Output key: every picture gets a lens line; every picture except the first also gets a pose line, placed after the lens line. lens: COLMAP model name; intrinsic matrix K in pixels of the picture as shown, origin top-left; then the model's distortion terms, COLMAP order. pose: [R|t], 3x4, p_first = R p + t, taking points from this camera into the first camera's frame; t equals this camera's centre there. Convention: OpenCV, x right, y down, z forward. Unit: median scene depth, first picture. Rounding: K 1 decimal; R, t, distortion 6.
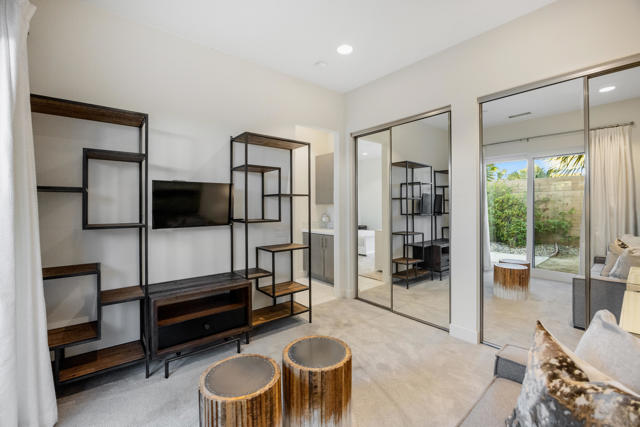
lens RADIAL K [[275.5, 0, 320.0], [0, 275.5, 213.5], [0, 0, 1]] dist [-0.002055, -0.000150]
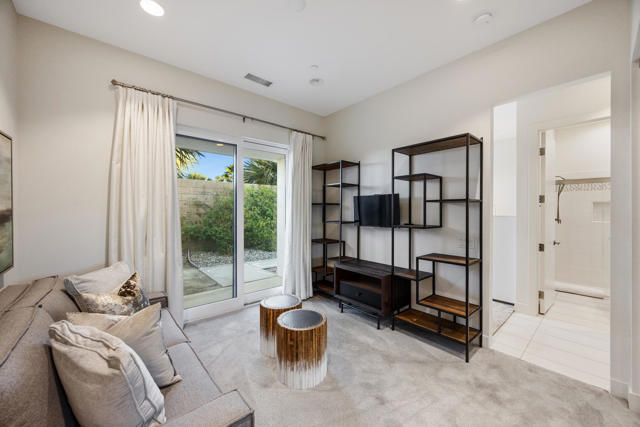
lens RADIAL K [[250.2, 0, 323.6], [0, 250.2, 212.2], [0, 0, 1]] dist [-0.000077, 0.000078]
pose [[0.023155, 0.004064, -0.999724, 0.728603], [-0.036215, 0.999339, 0.003224, -0.017476], [0.999076, 0.036130, 0.023287, 0.618097]]
